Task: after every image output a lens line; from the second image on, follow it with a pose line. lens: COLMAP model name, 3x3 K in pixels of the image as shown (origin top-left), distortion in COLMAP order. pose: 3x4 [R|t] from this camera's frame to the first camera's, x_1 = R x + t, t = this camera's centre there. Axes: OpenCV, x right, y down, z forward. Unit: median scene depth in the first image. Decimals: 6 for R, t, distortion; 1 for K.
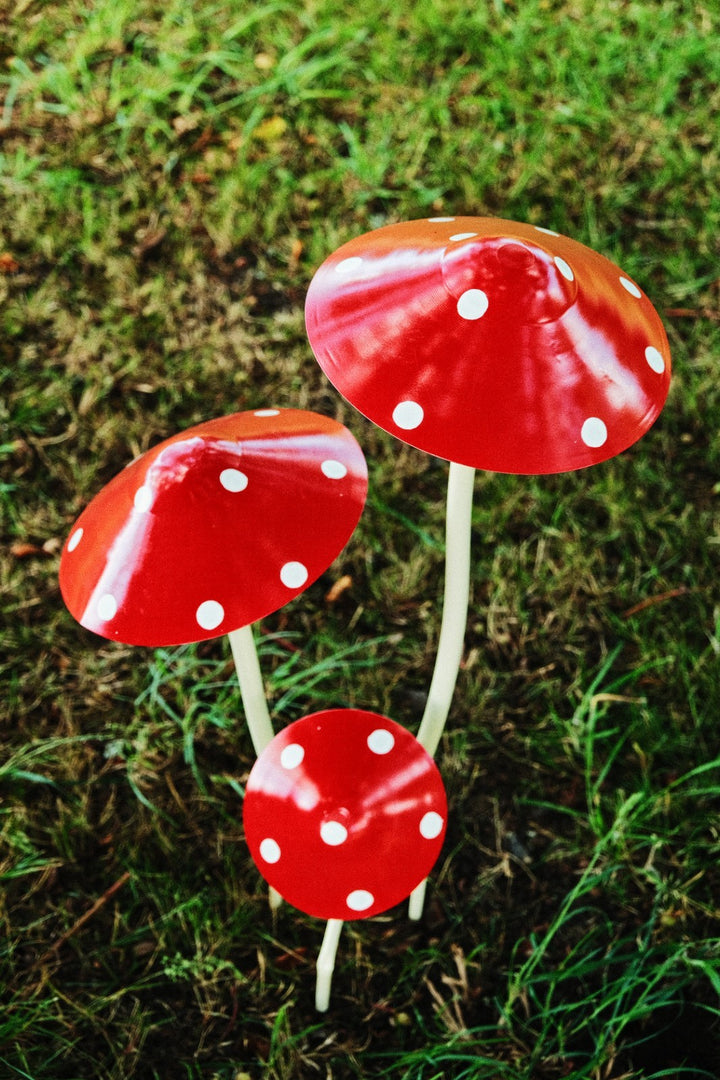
lens RADIAL K [[1614.9, 0, 360.0], [0, 1614.9, 540.0], [0, 0, 1]] dist [0.010149, 0.043006]
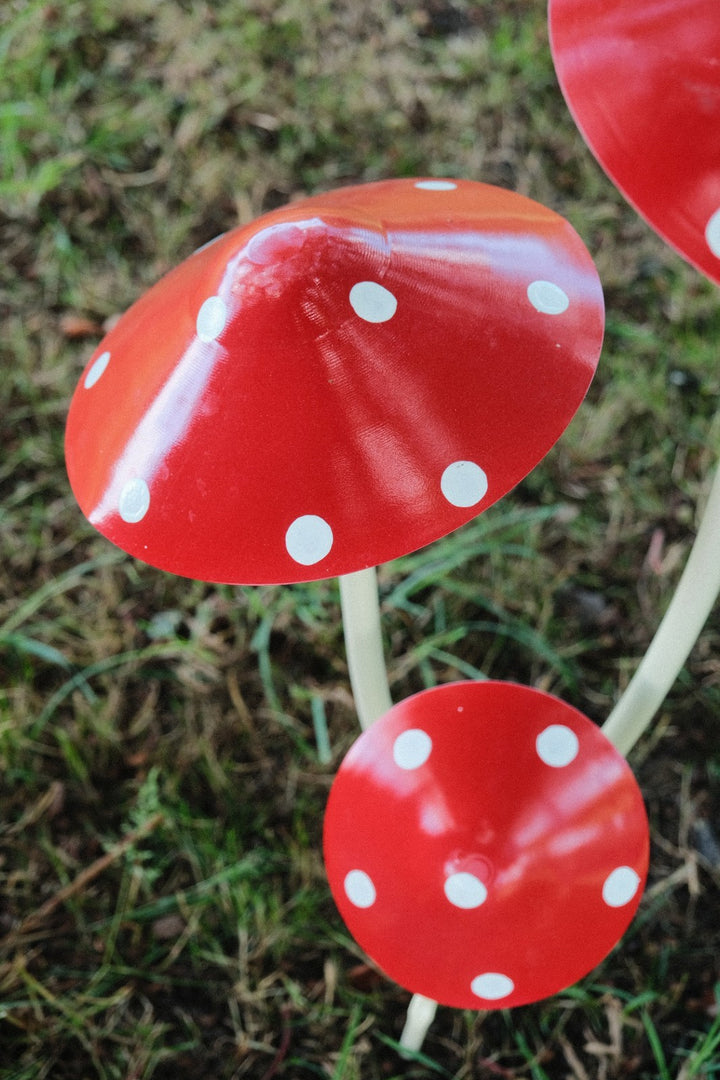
lens RADIAL K [[1614.9, 0, 360.0], [0, 1614.9, 540.0], [0, 0, 1]] dist [0.010149, 0.043006]
pose [[0.990292, 0.125526, -0.059702, -0.025290], [-0.115222, 0.981557, 0.152546, -0.027742], [0.077750, -0.144186, 0.986491, 0.283649]]
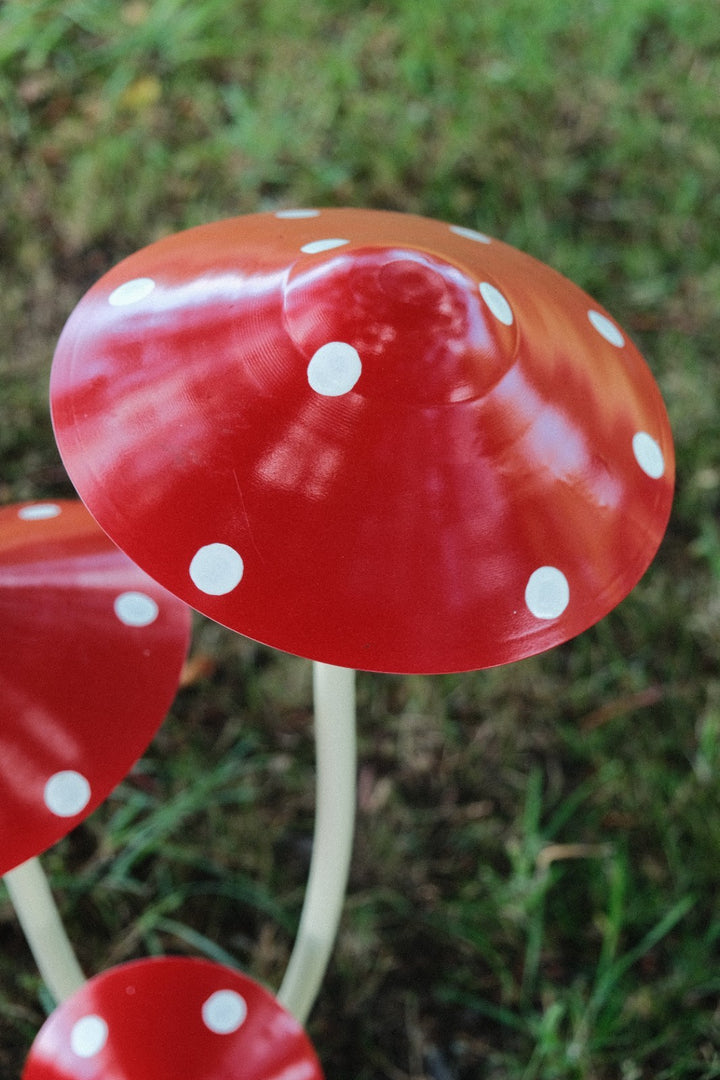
lens RADIAL K [[1614.9, 0, 360.0], [0, 1614.9, 540.0], [0, 0, 1]] dist [0.010149, 0.043006]
pose [[0.999258, -0.009959, 0.037203, 0.032636], [0.009519, 0.999883, 0.011980, -0.052953], [-0.037318, -0.011617, 0.999236, 0.248821]]
